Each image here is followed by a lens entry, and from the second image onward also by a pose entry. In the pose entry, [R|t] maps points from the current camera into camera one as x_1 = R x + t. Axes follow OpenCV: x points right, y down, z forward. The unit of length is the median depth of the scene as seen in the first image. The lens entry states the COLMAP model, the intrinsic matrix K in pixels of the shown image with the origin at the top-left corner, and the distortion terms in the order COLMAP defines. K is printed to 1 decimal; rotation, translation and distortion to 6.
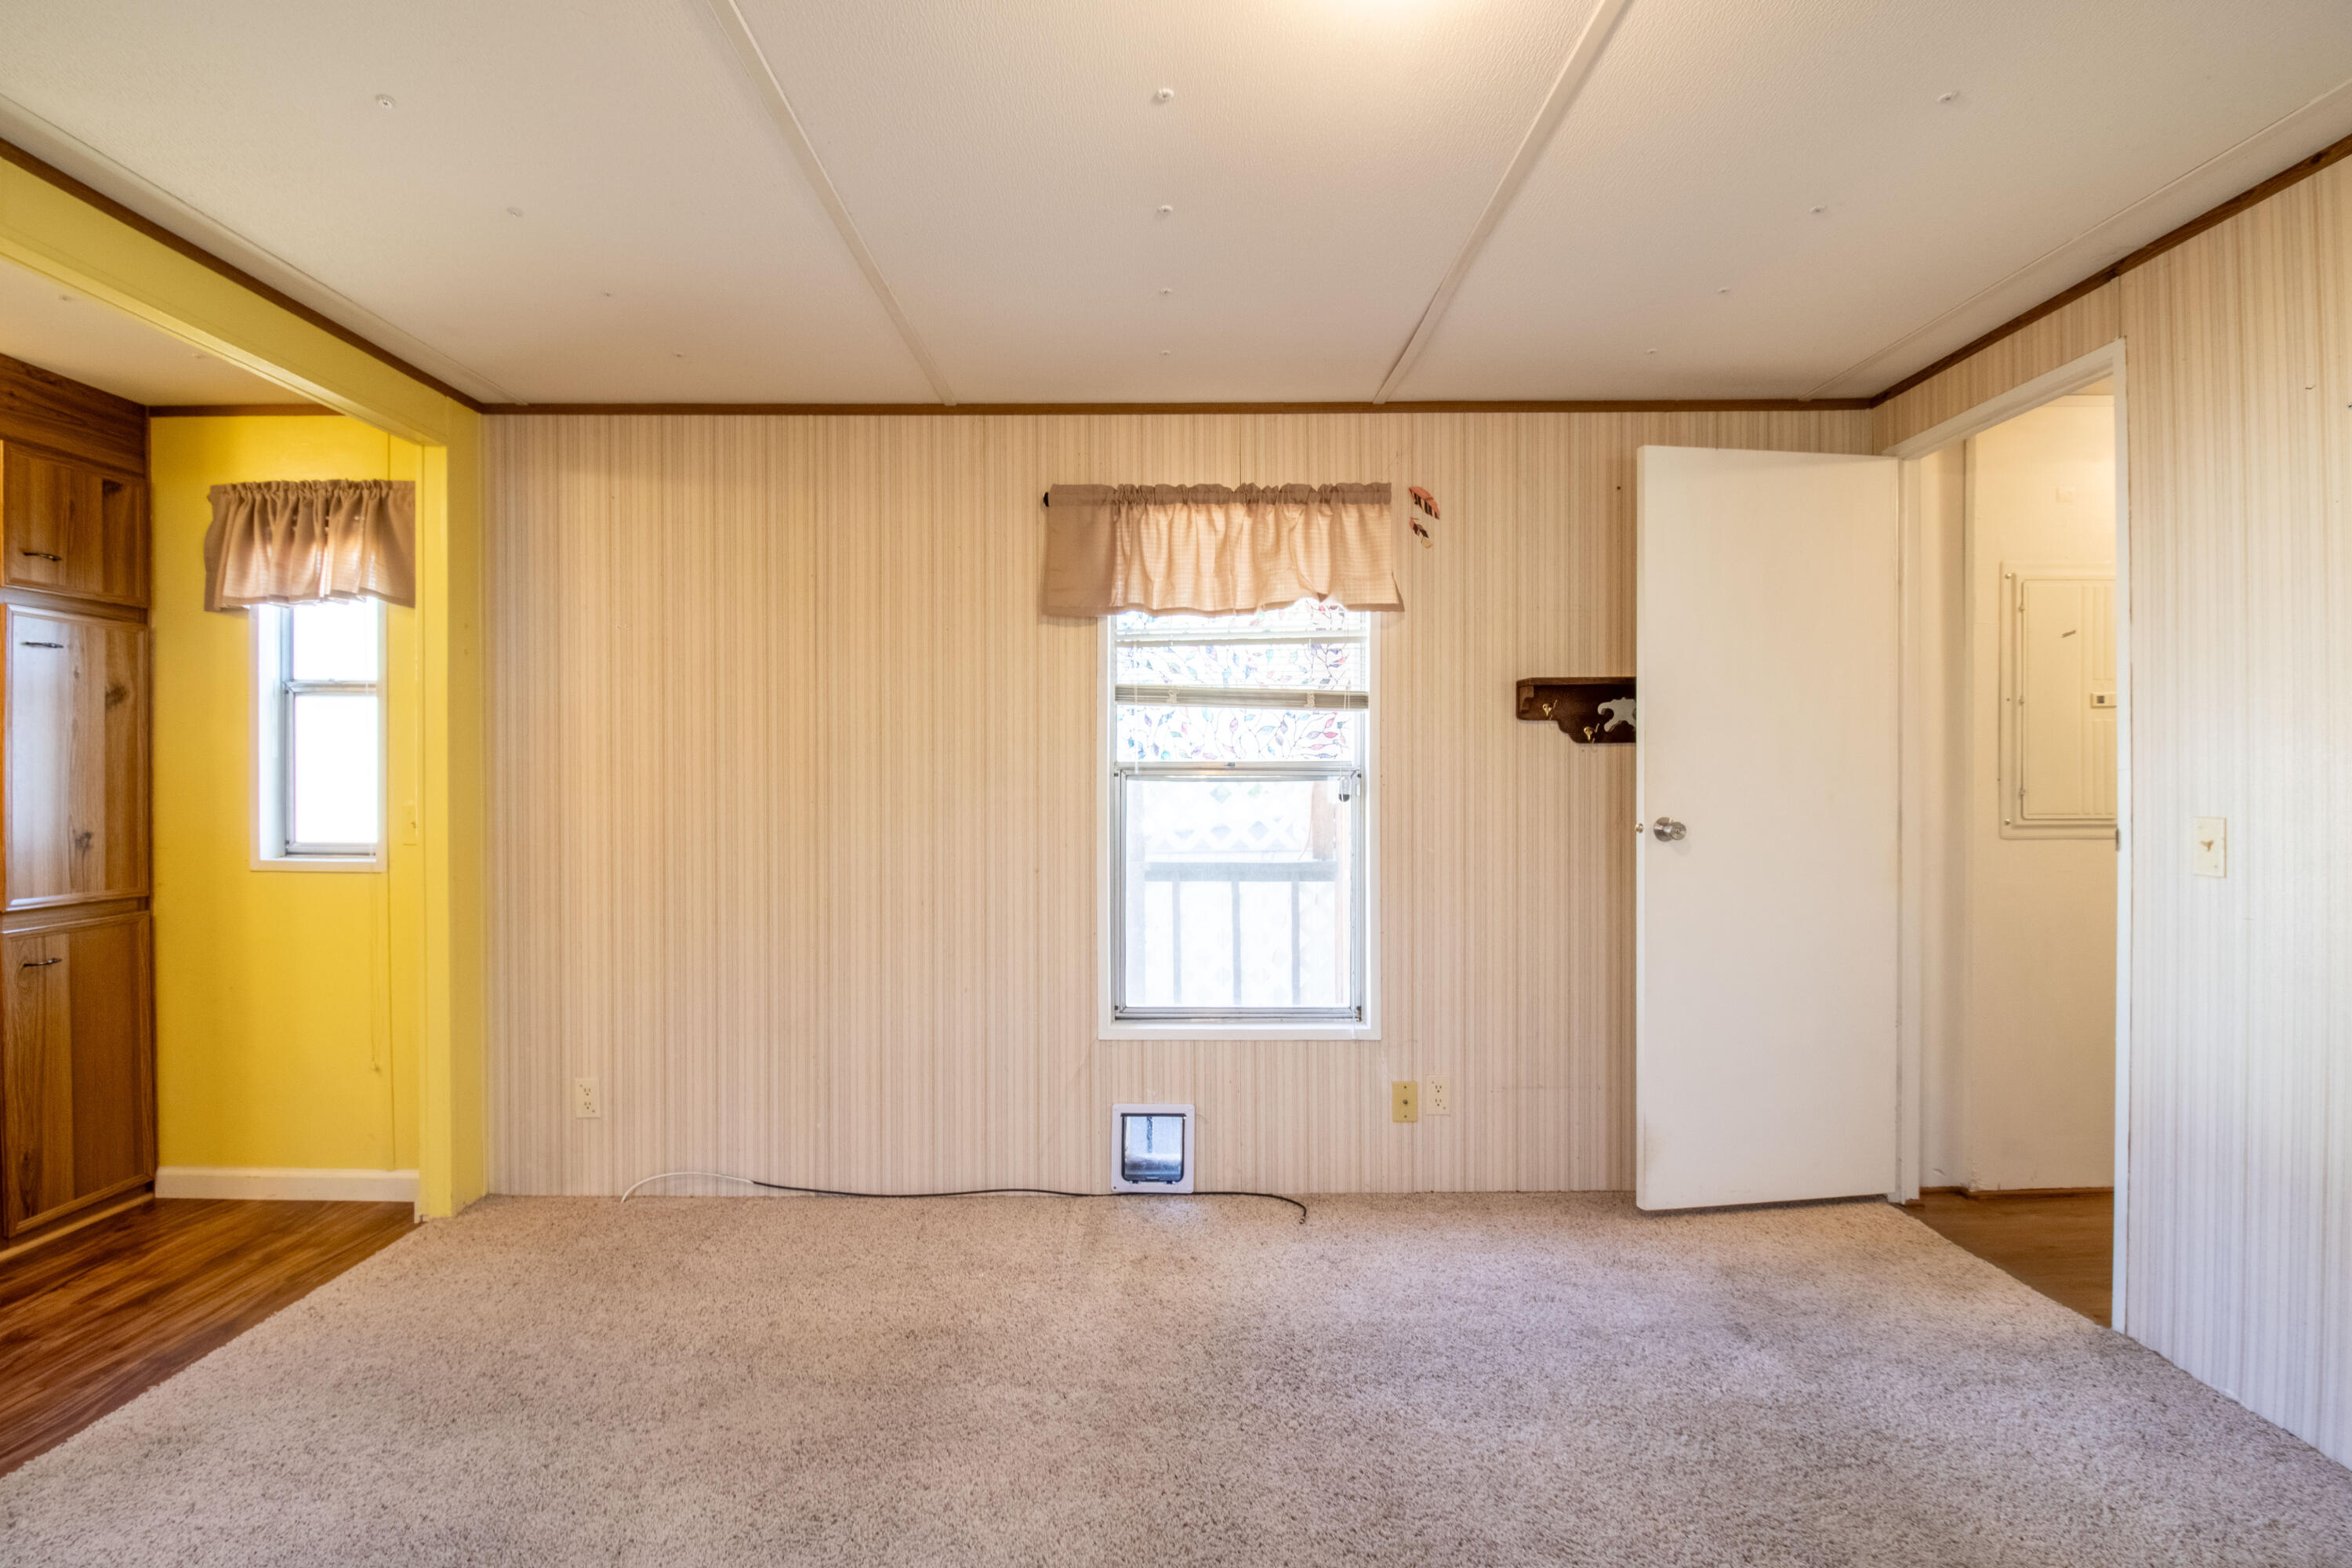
lens RADIAL K [[1079.6, 0, 1156.4], [0, 1079.6, 781.9], [0, 0, 1]] dist [-0.008037, -0.007812]
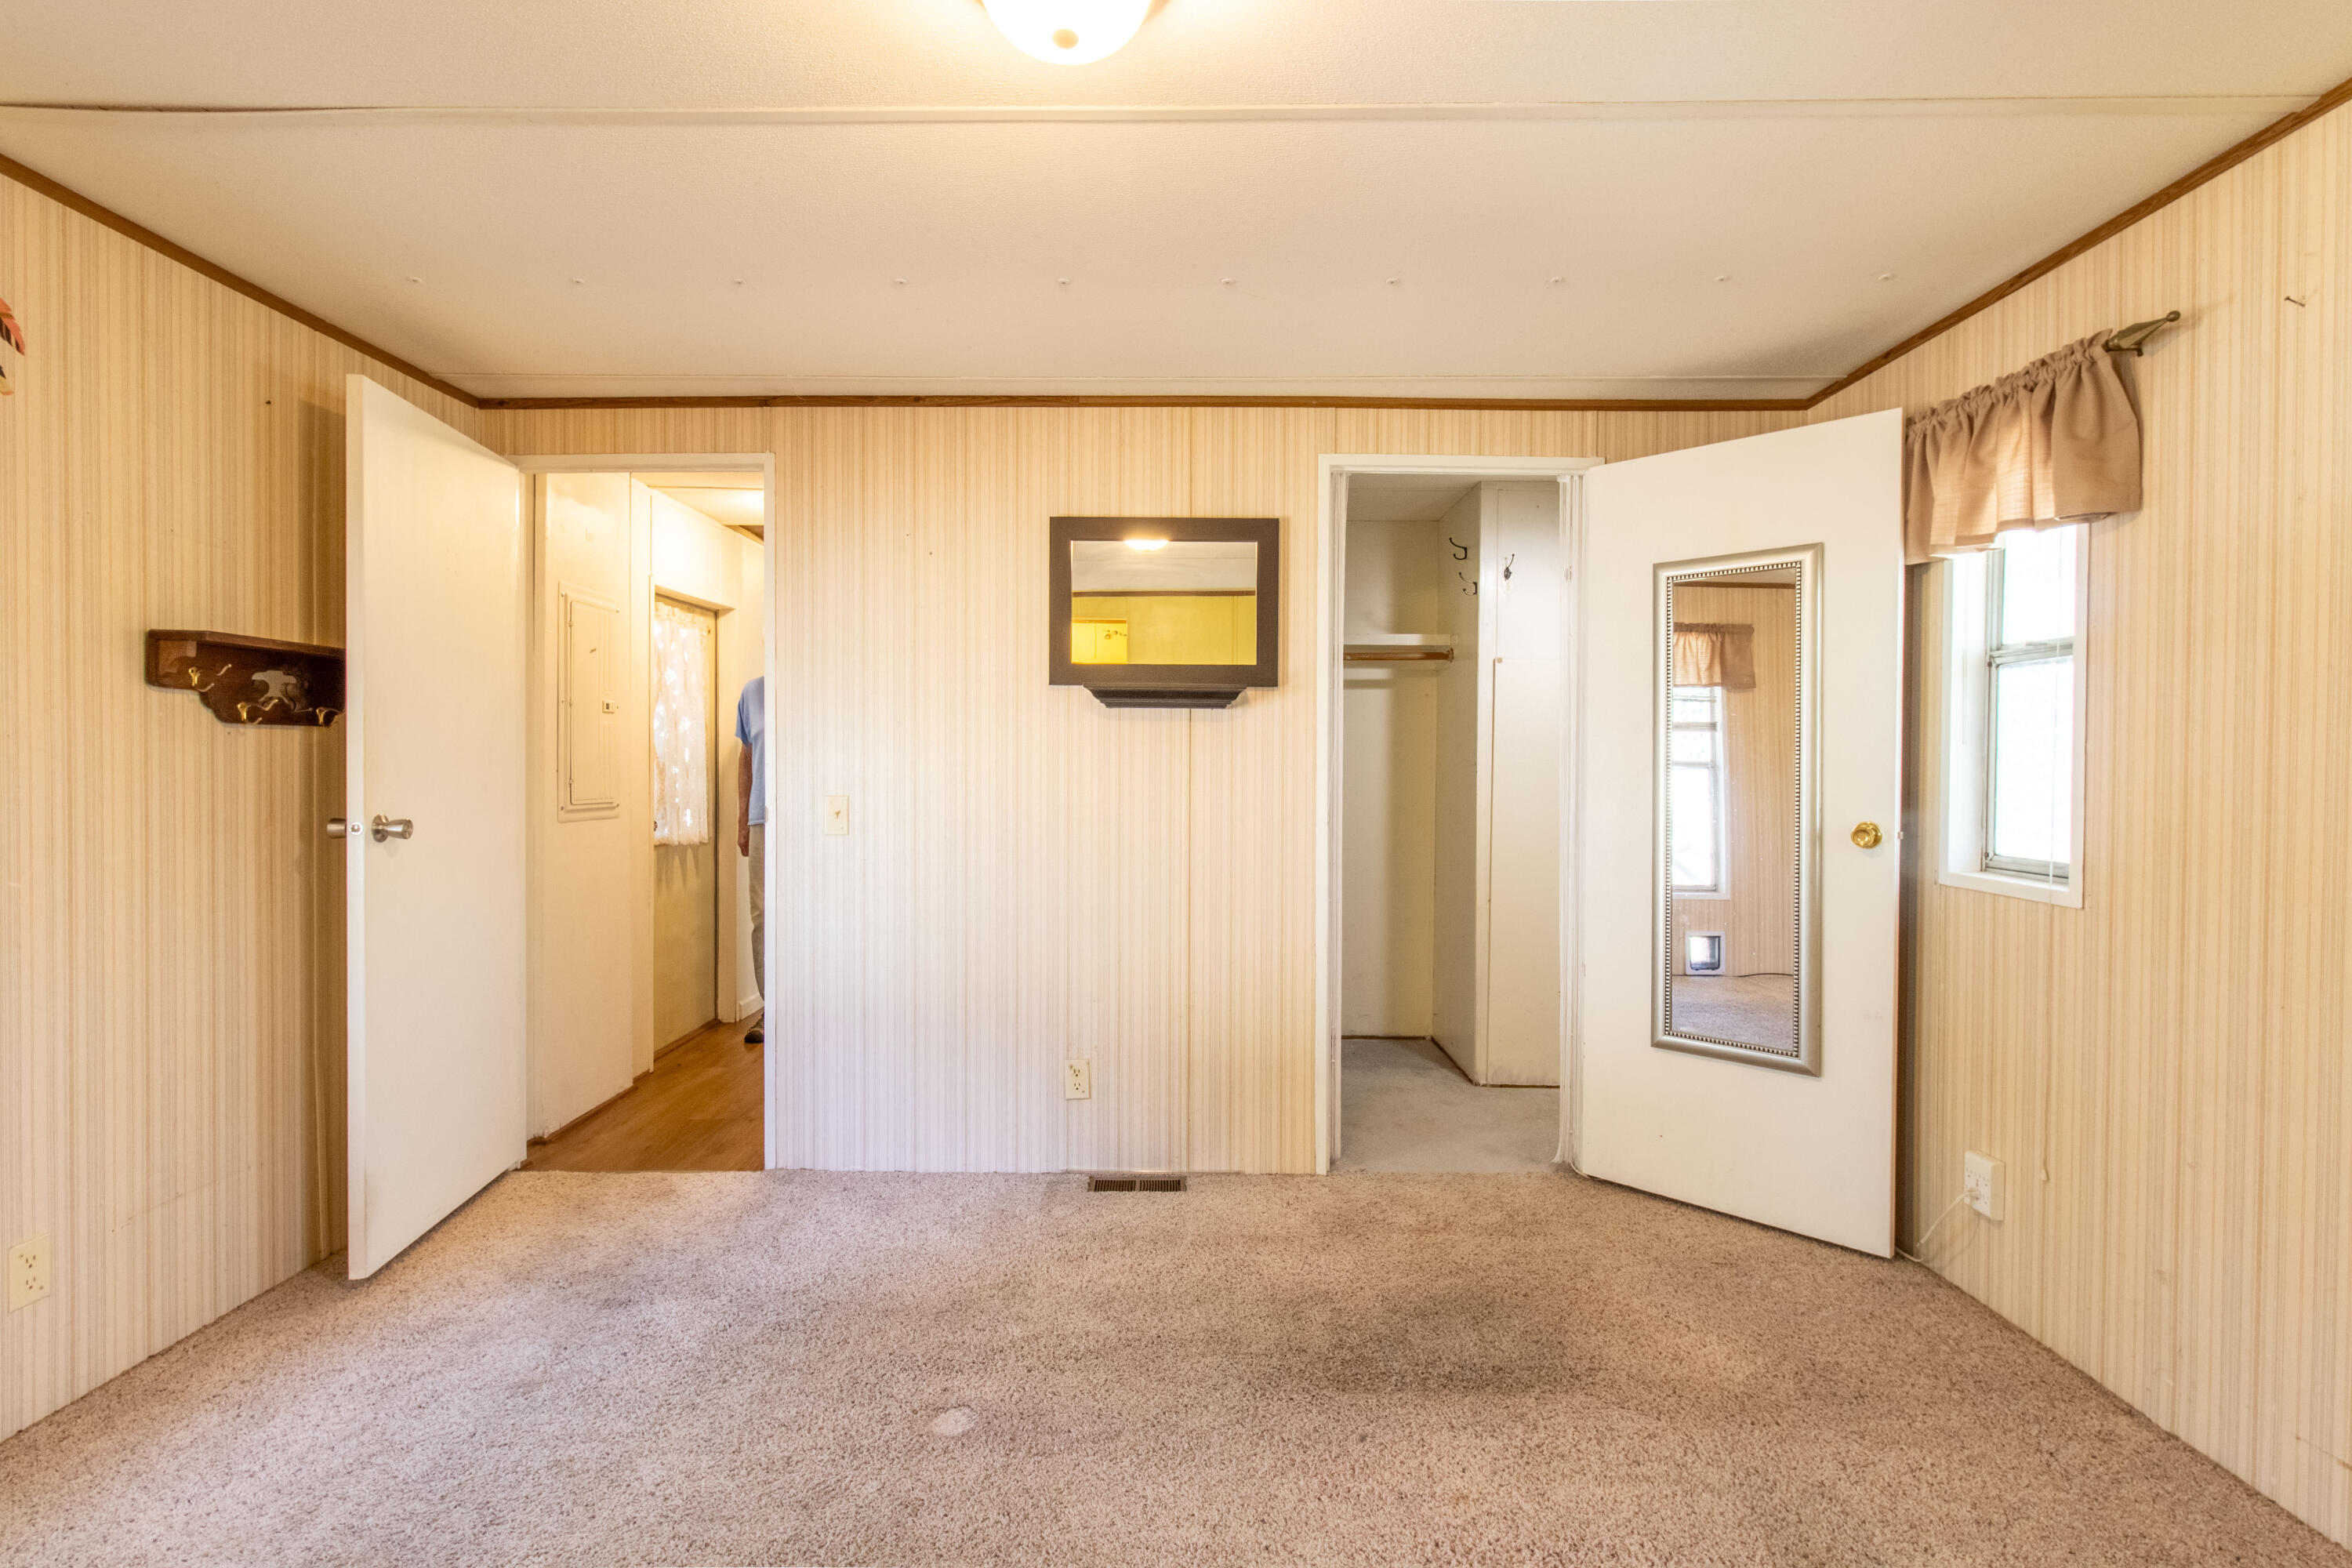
lens RADIAL K [[1079.6, 0, 1157.4], [0, 1079.6, 781.1], [0, 0, 1]] dist [-0.008037, -0.007812]
pose [[0.013450, -0.008836, 0.999871, -0.357134], [0.002051, 0.999959, 0.008809, -0.000169], [-0.999907, 0.001933, 0.013467, 0.345679]]
